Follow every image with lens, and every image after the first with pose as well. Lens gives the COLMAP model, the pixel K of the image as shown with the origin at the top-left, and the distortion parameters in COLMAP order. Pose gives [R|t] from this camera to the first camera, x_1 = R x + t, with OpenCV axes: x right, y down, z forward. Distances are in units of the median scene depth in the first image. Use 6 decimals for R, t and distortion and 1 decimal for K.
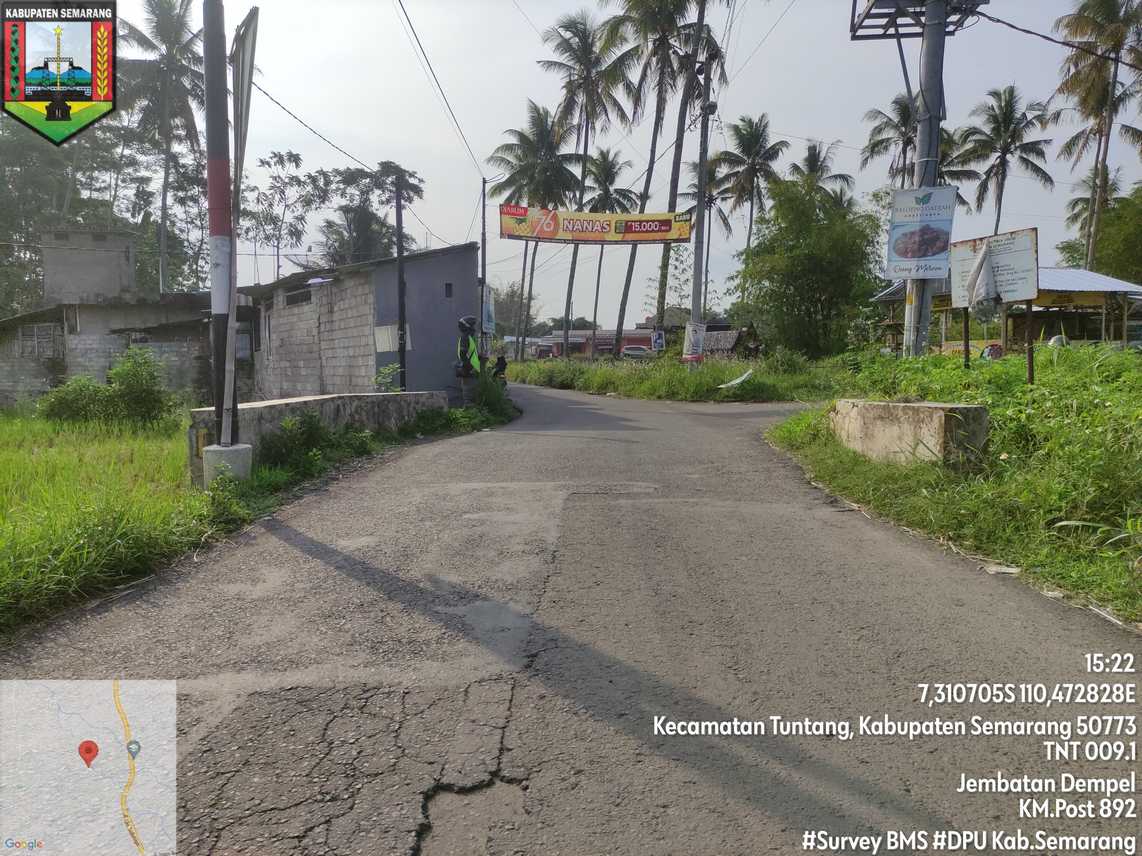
lens RADIAL K [[859.0, 0, 568.5], [0, 859.0, 425.1], [0, 0, 1]] dist [0.083339, -0.079341]
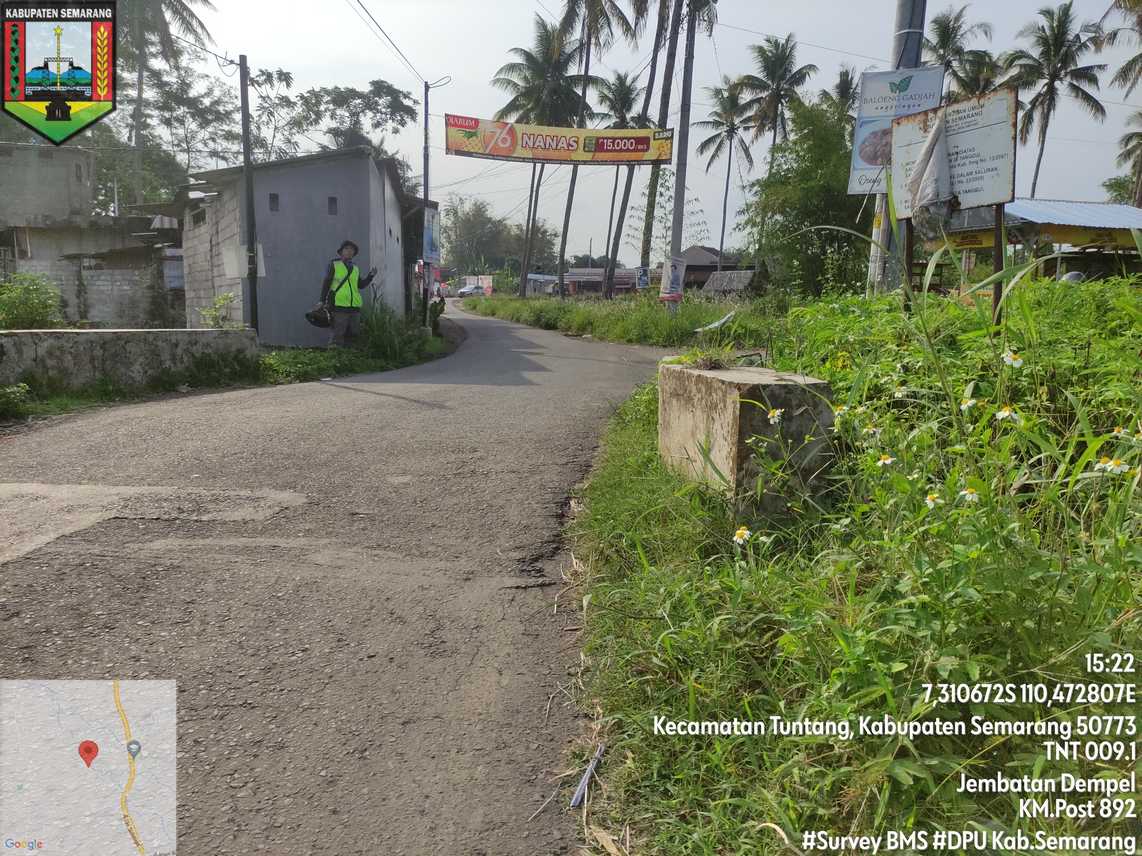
lens RADIAL K [[849.6, 0, 571.0], [0, 849.6, 428.0], [0, 0, 1]] dist [0.063035, -0.040442]
pose [[0.999129, 0.023292, -0.034628, 0.036991], [-0.020671, 0.997029, 0.074203, -0.003097], [0.036253, -0.073422, 0.996642, 0.053633]]
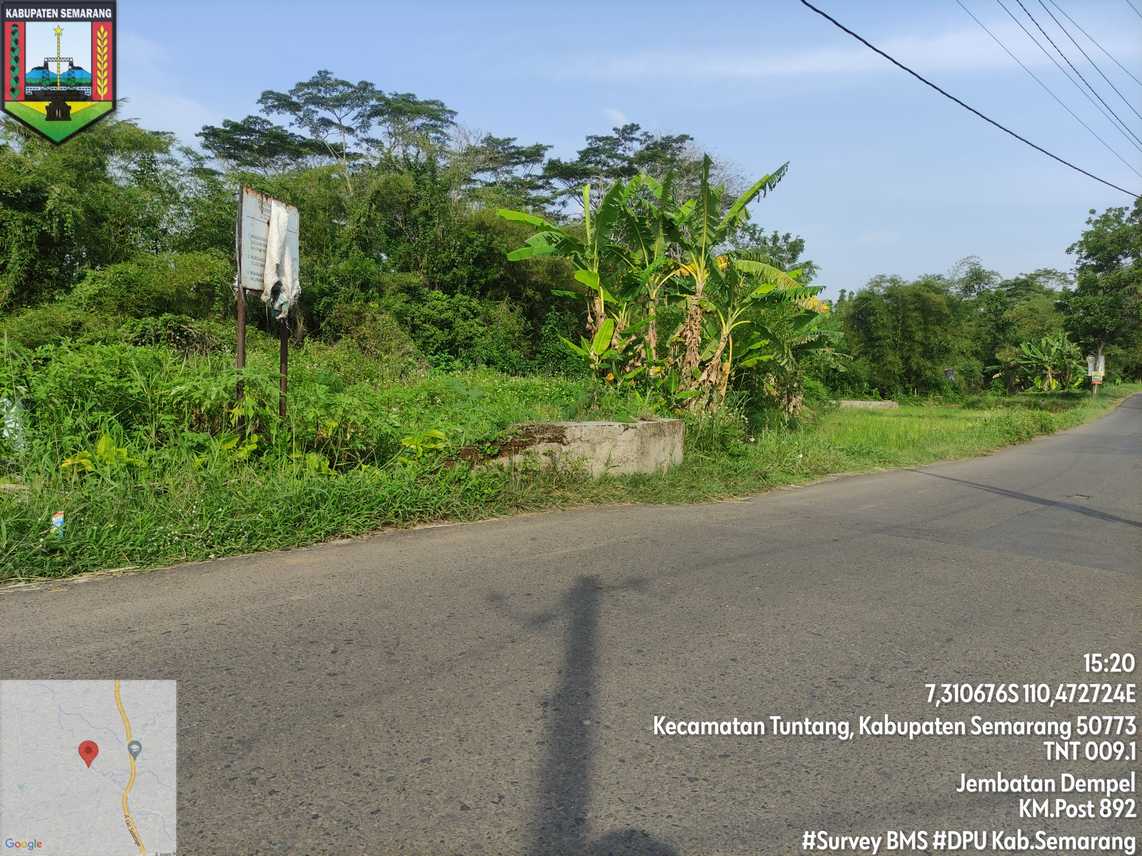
lens RADIAL K [[859.0, 0, 568.5], [0, 859.0, 425.1], [0, 0, 1]] dist [0.083339, -0.079341]
pose [[-0.802658, -0.046126, 0.594654, -0.023576], [0.014484, 0.995204, 0.096745, -0.015120], [-0.596264, 0.086266, -0.798140, 0.229293]]
